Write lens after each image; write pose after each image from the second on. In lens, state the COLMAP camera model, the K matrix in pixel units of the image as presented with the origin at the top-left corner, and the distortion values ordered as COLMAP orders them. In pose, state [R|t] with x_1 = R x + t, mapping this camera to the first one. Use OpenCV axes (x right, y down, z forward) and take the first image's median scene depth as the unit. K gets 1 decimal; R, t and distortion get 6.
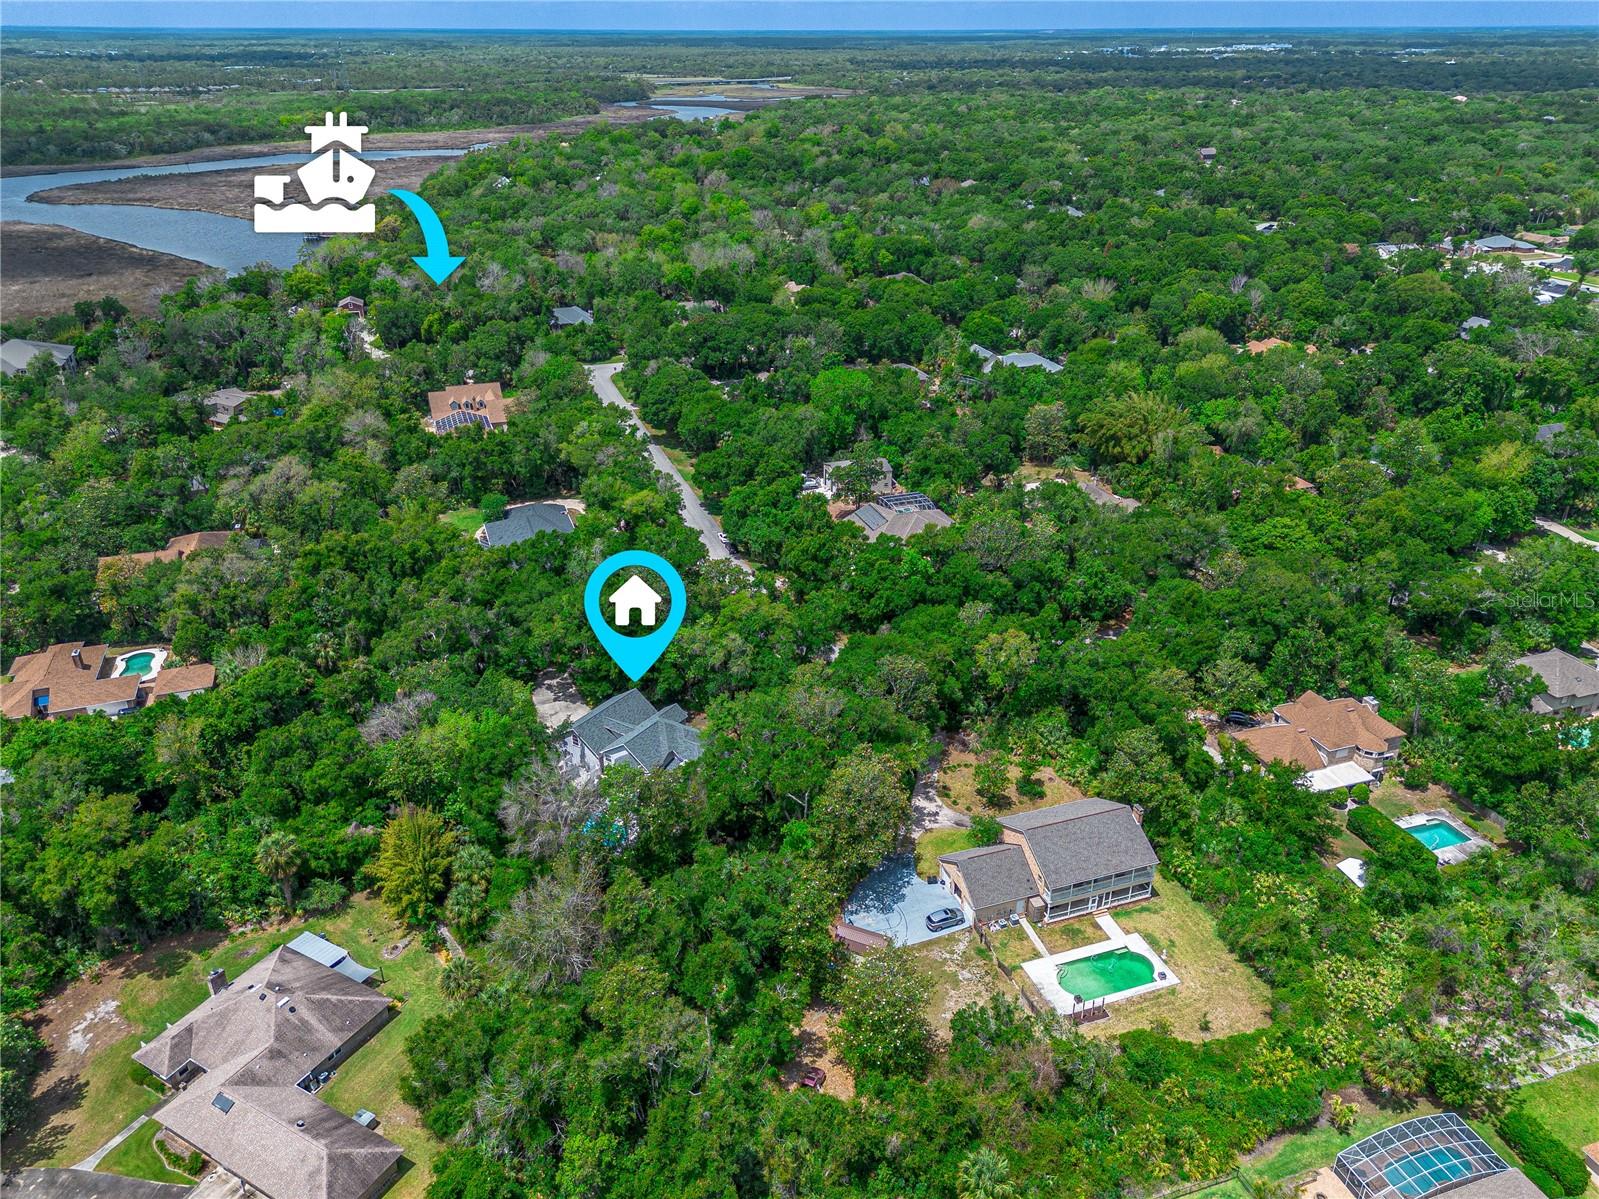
lens RADIAL K [[1134.7, 0, 799.5], [0, 1134.7, 599.5], [0, 0, 1]] dist [0.064671, -0.046851]
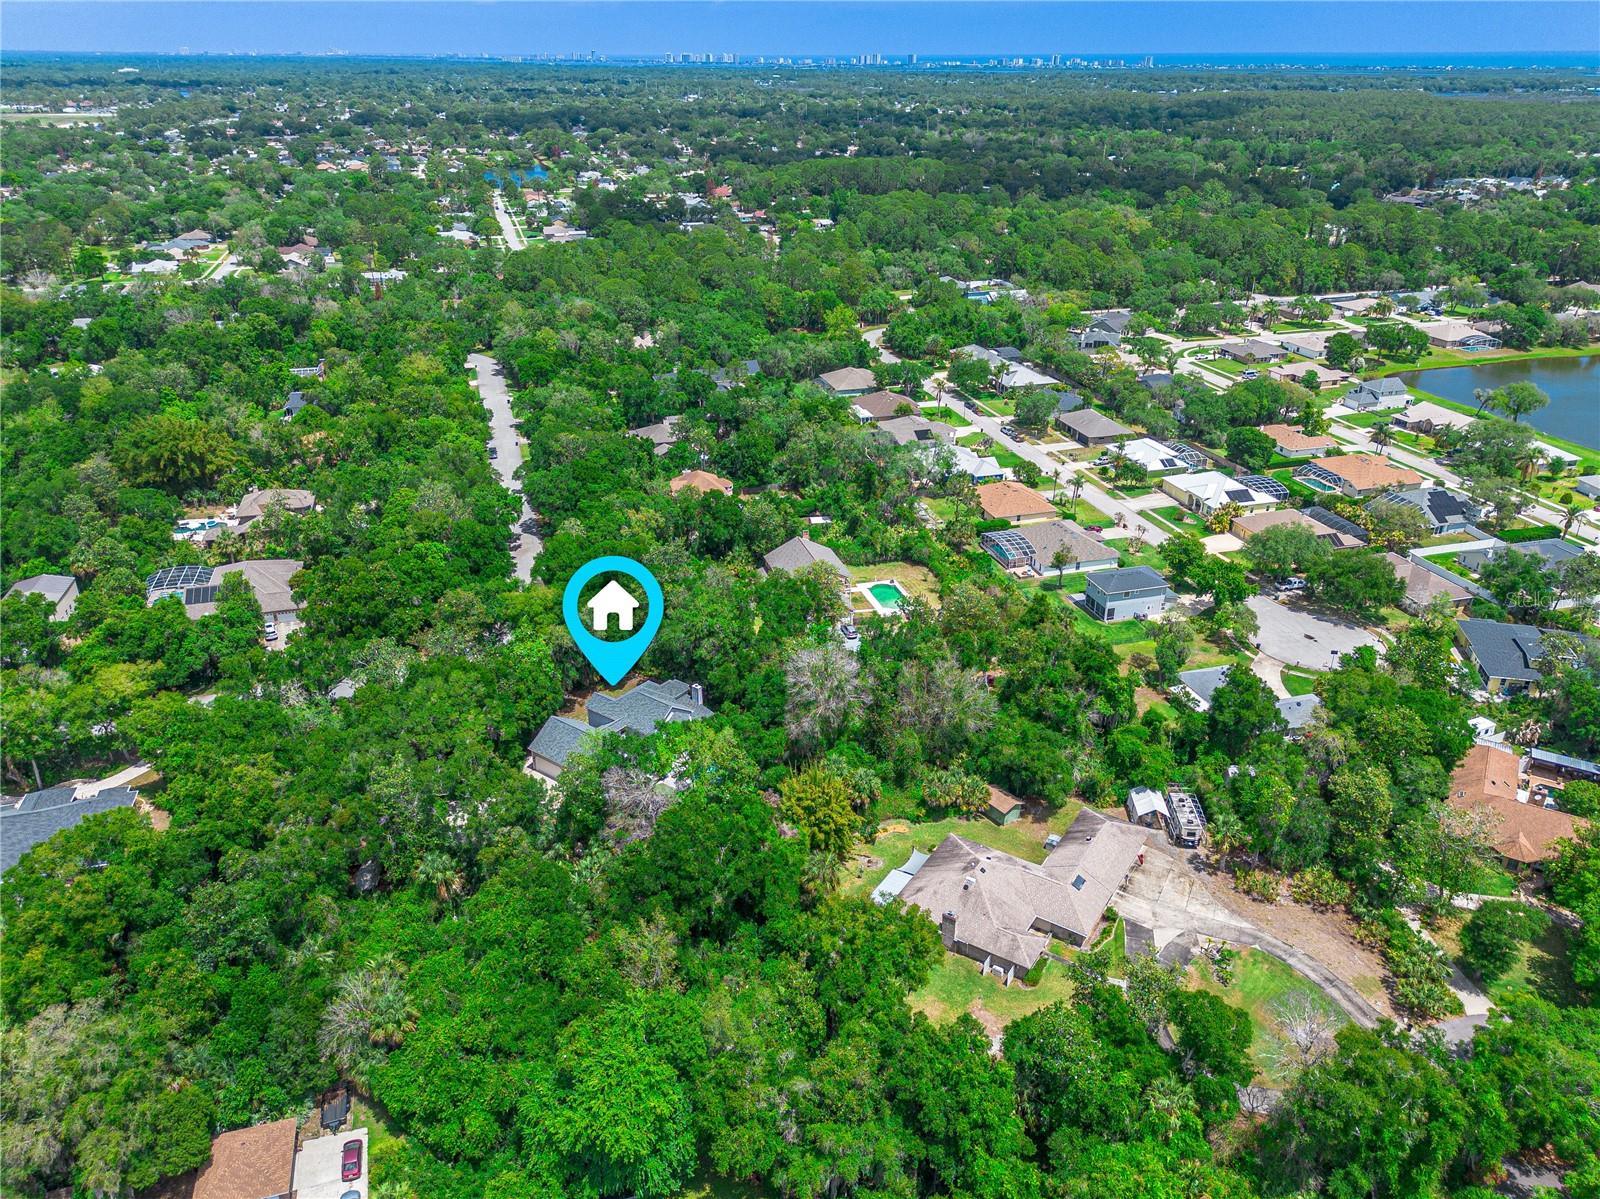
lens RADIAL K [[1135.5, 0, 800.0], [0, 1135.5, 599.5], [0, 0, 1]] dist [0.064671, -0.046851]
pose [[0.044463, -0.435547, 0.899067, -1.223371], [0.439843, 0.816572, 0.373830, -0.353336], [-0.896973, 0.378827, 0.227879, 0.696778]]
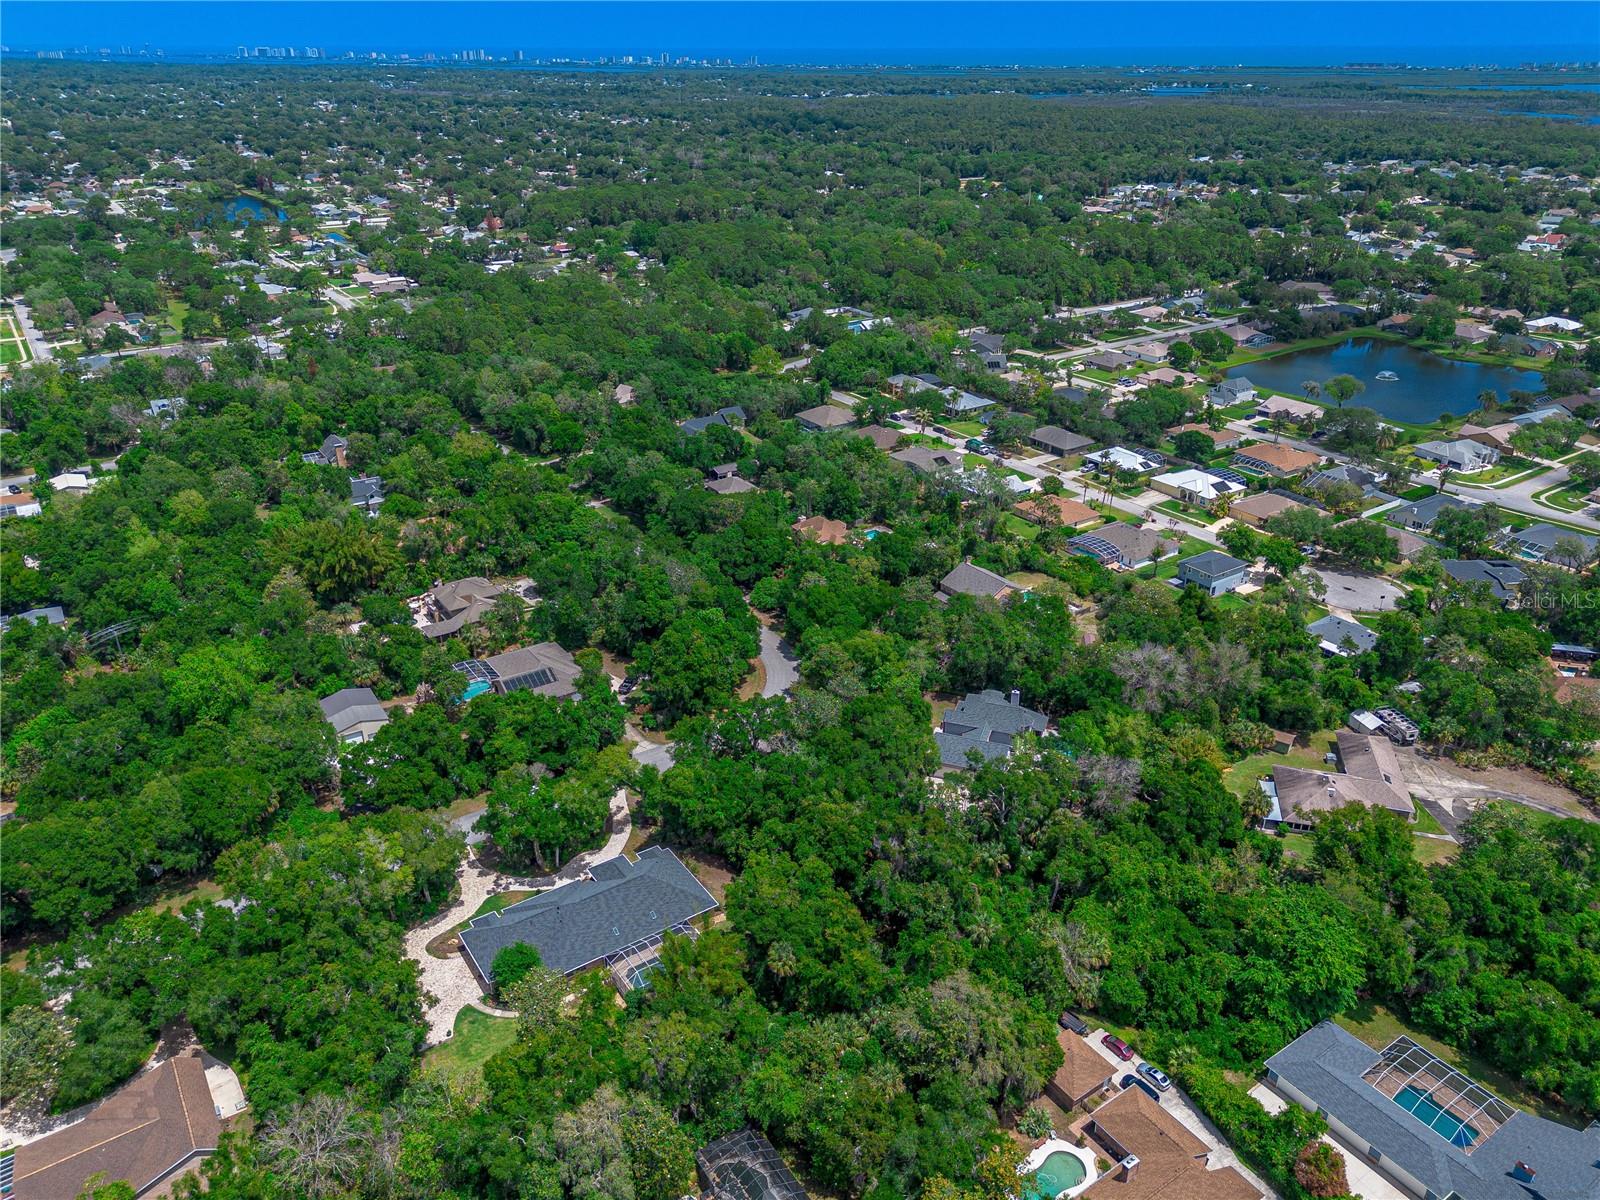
lens RADIAL K [[1135.5, 0, 800.0], [0, 1135.5, 600.0], [0, 0, 1]] dist [0.064671, -0.046851]
pose [[-0.267062, -0.423842, 0.865468, -1.389224], [0.424669, 0.754423, 0.500503, -0.891292], [-0.865063, 0.501203, -0.021485, 1.368106]]
